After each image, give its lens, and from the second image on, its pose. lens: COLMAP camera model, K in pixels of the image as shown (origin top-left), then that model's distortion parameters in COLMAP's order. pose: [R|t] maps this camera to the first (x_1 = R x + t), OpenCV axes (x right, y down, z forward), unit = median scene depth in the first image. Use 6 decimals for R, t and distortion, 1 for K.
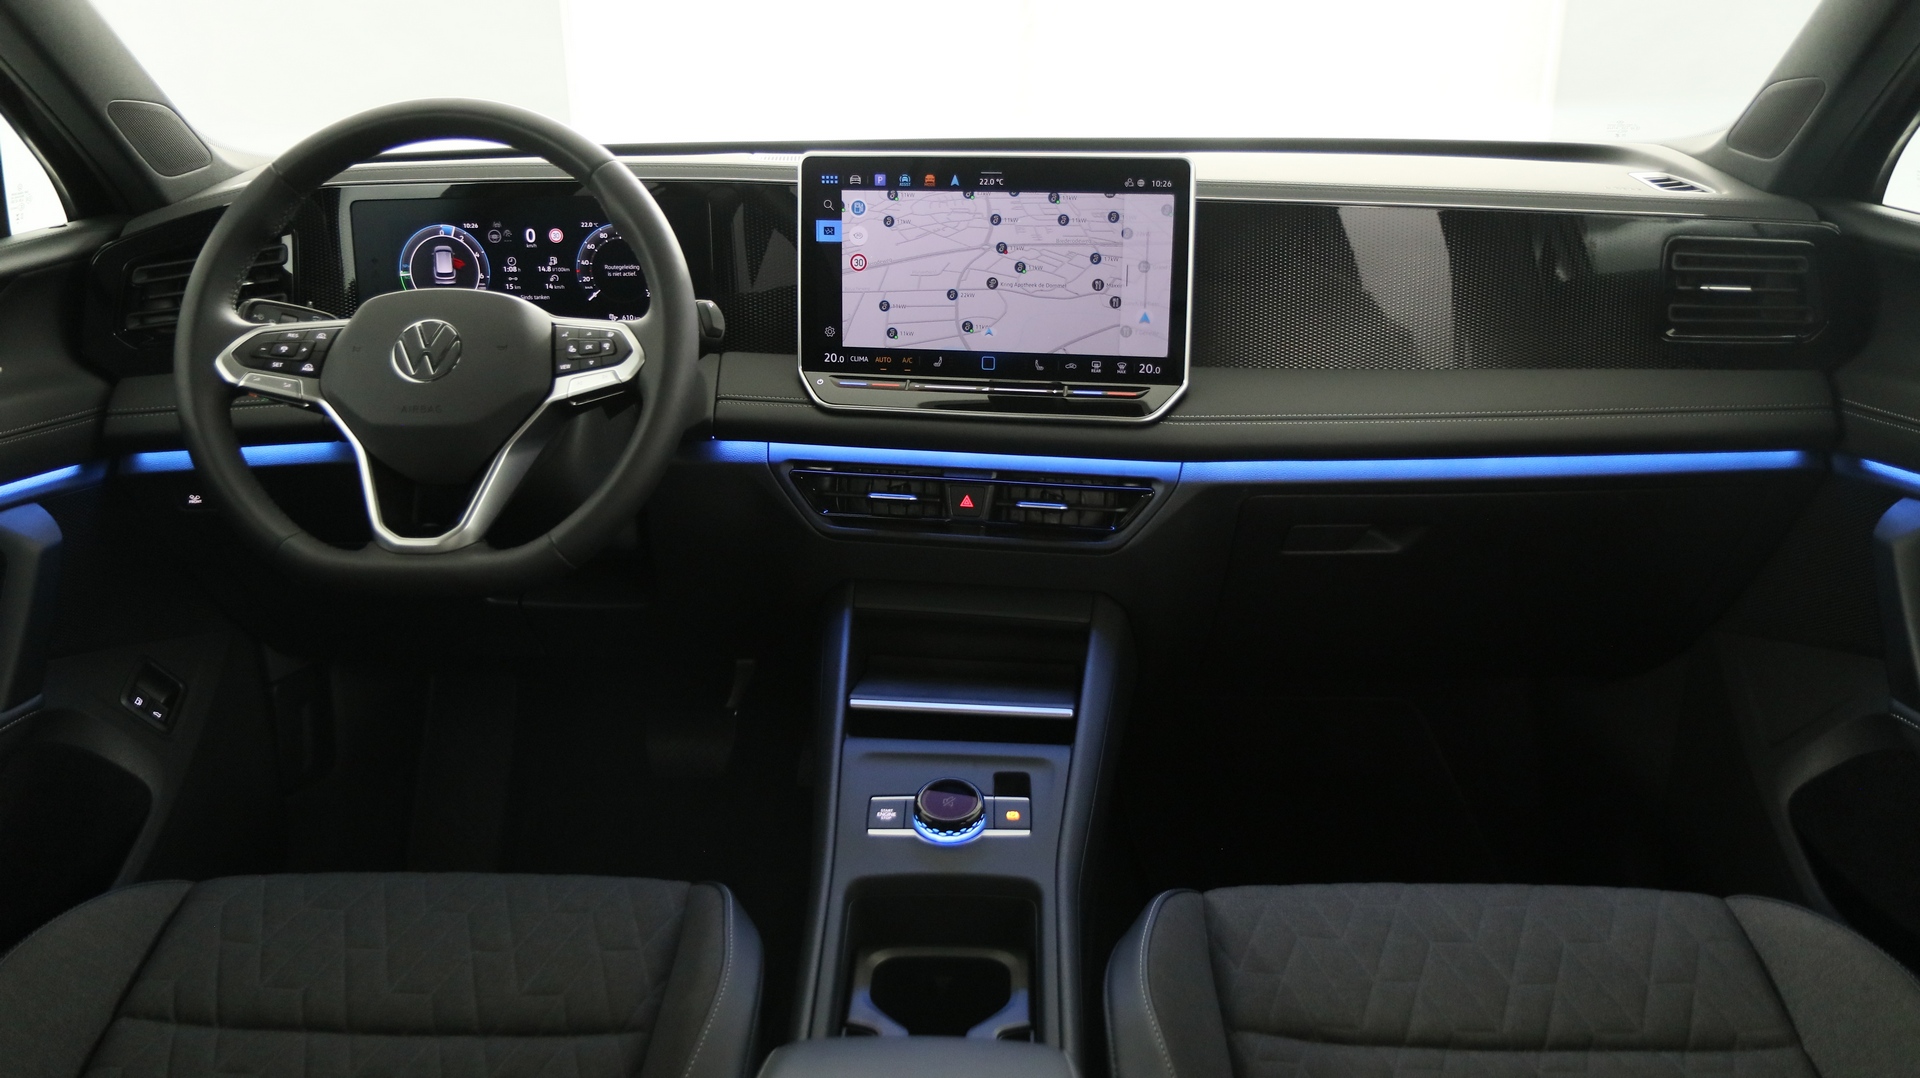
lens RADIAL K [[1460.4, 0, 963.3], [0, 1460.4, 543.0], [0, 0, 1]] dist [-0.028590, 0.020195]
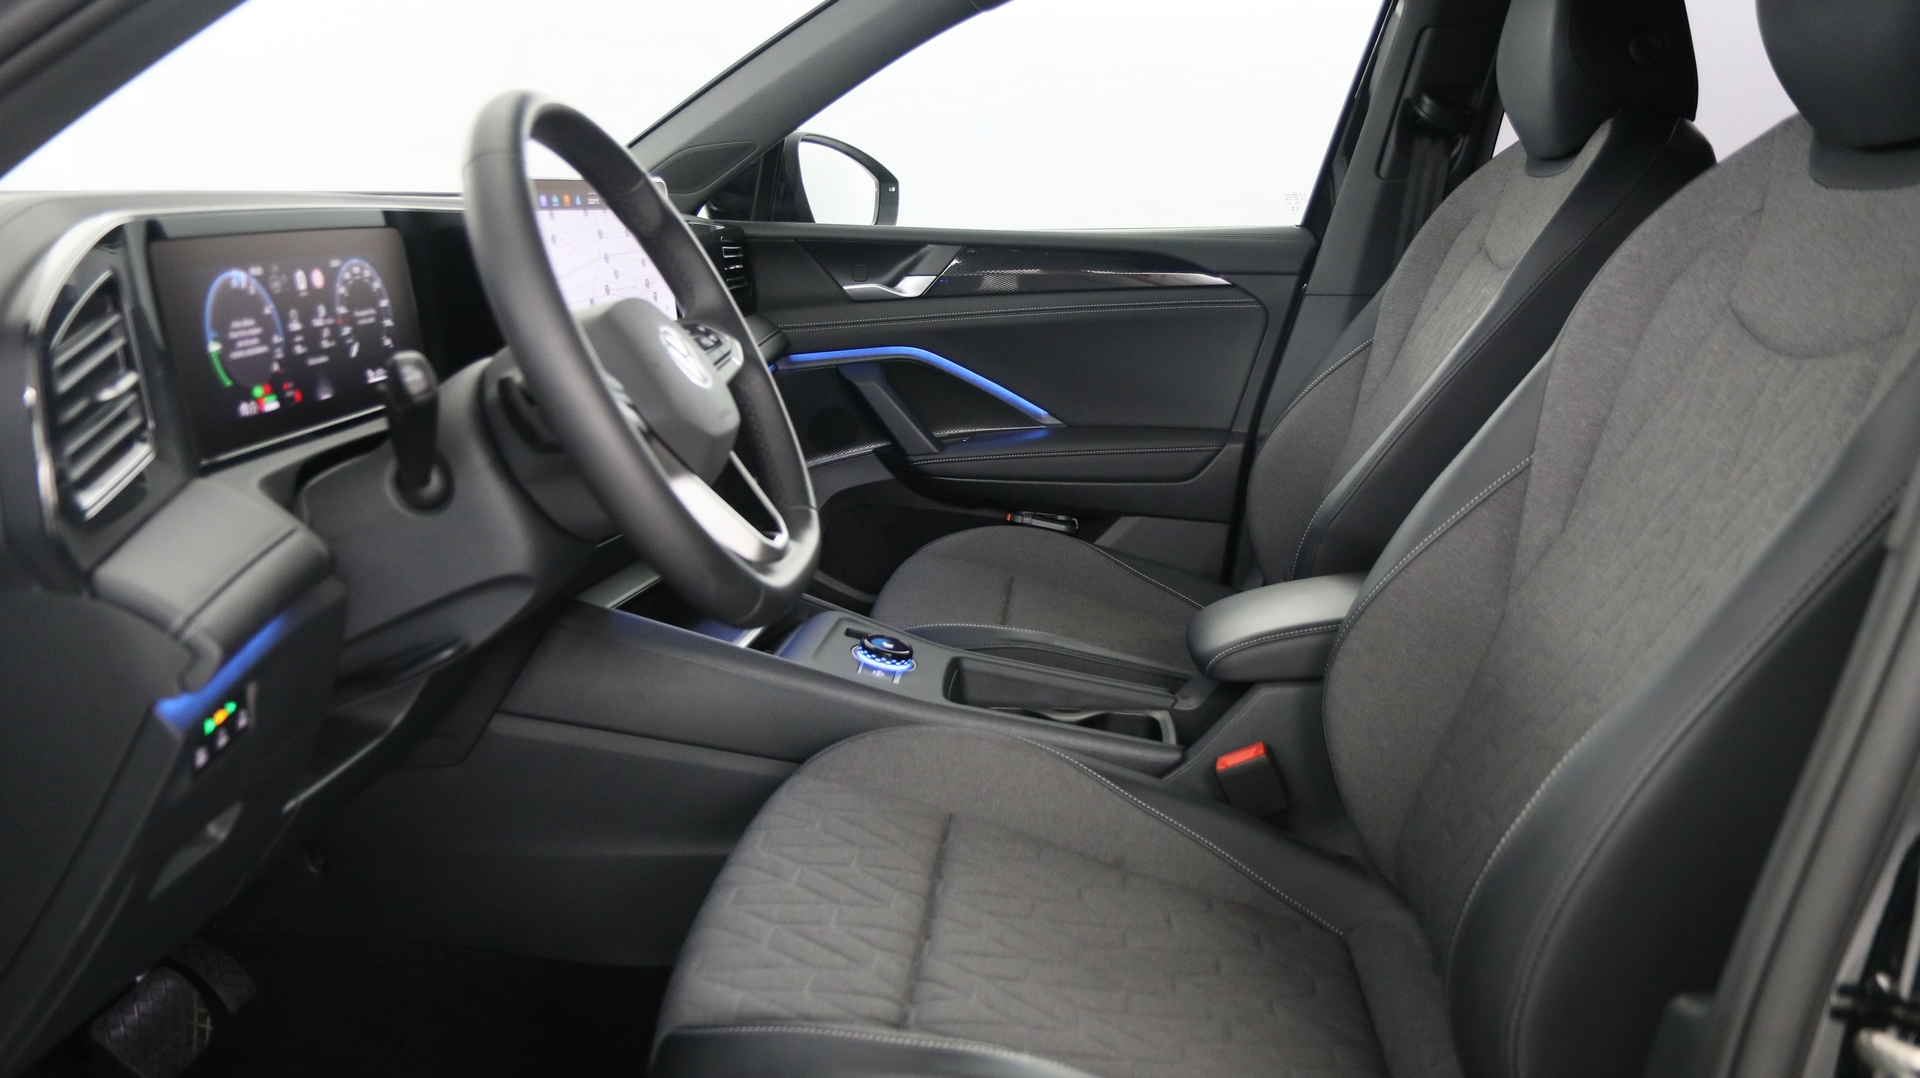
lens RADIAL K [[1460.4, 0, 959.1], [0, 1460.4, 545.6], [0, 0, 1]] dist [-0.028590, 0.020195]
pose [[0.043117, -0.224233, 0.973581, -1.126711], [0.326178, 0.924248, 0.198426, -0.130377], [-0.944324, 0.309005, 0.112991, 0.678544]]
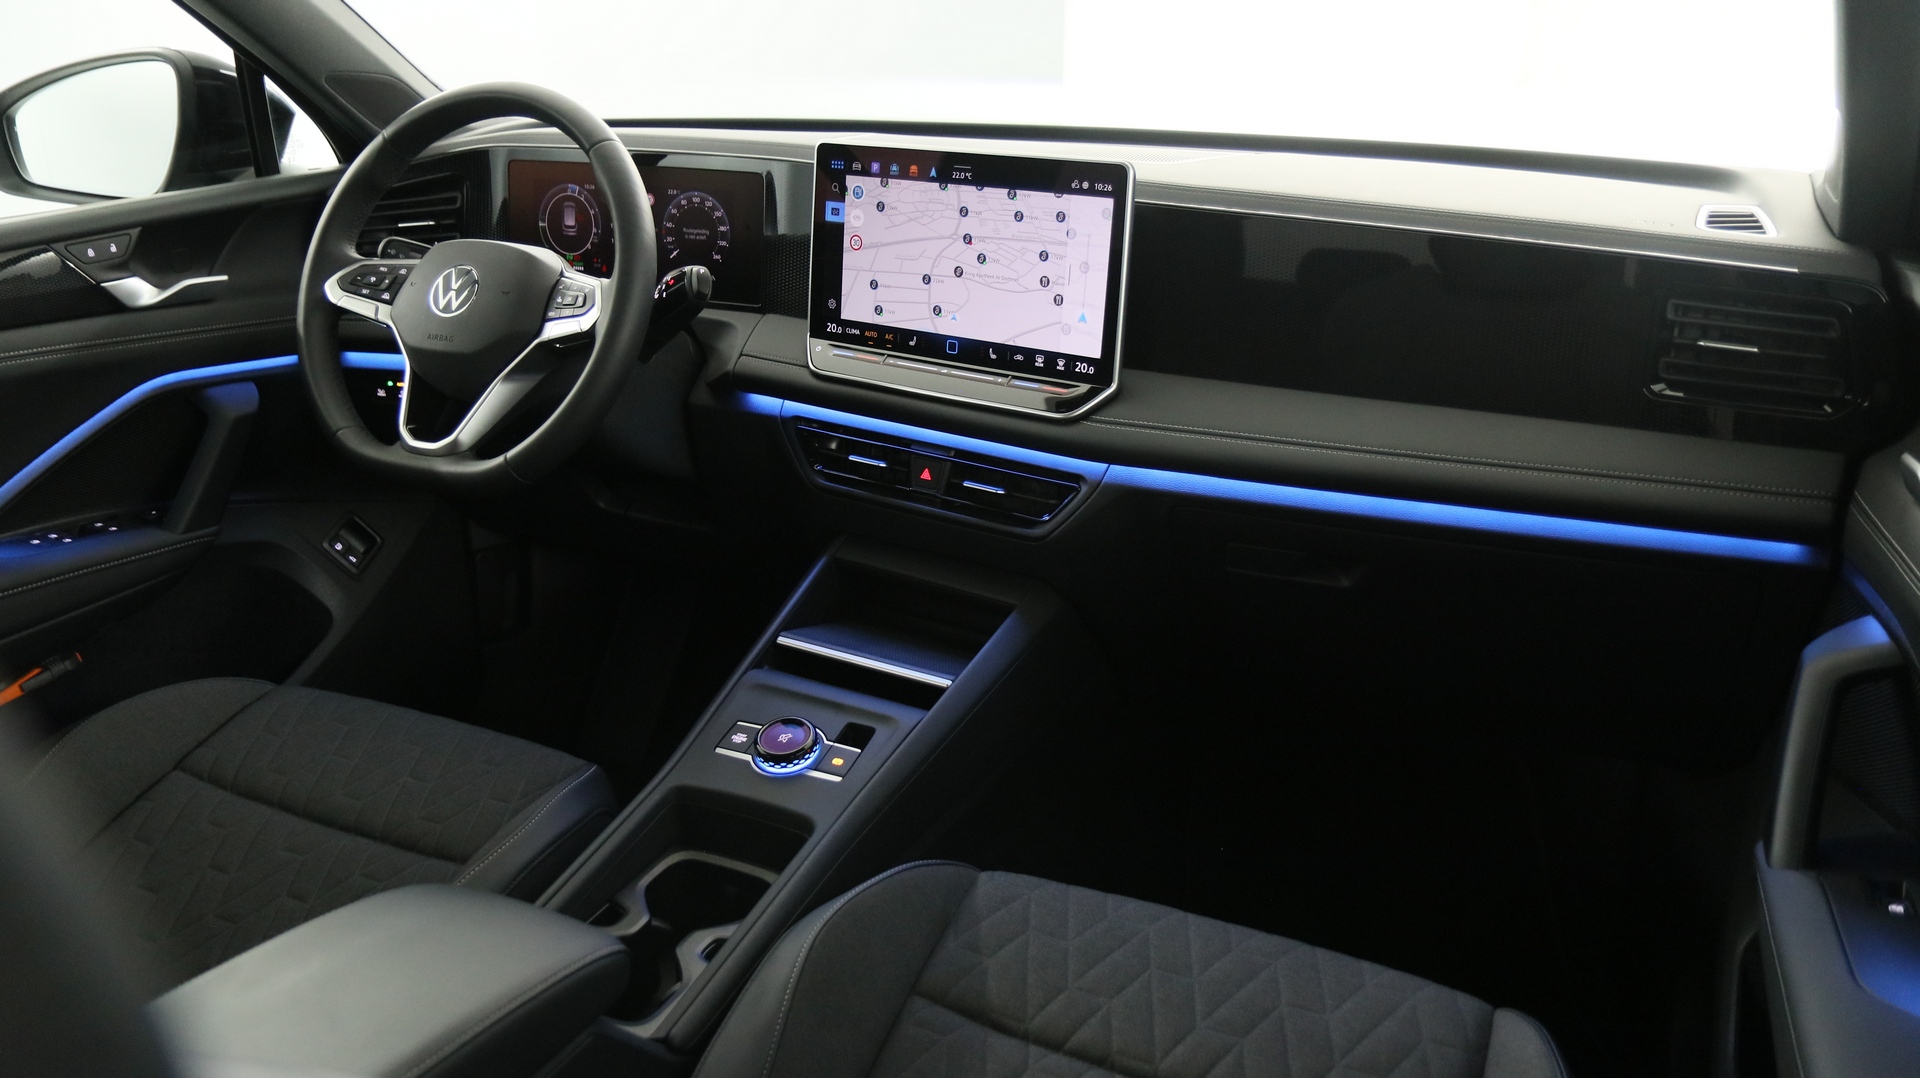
lens RADIAL K [[1460.4, 0, 964.1], [0, 1460.4, 553.1], [0, 0, 1]] dist [-0.028590, 0.020195]
pose [[0.918411, 0.151033, -0.365664, 0.442673], [-0.138306, 0.988514, 0.060920, -0.042078], [0.370665, -0.005376, 0.928751, 0.021195]]
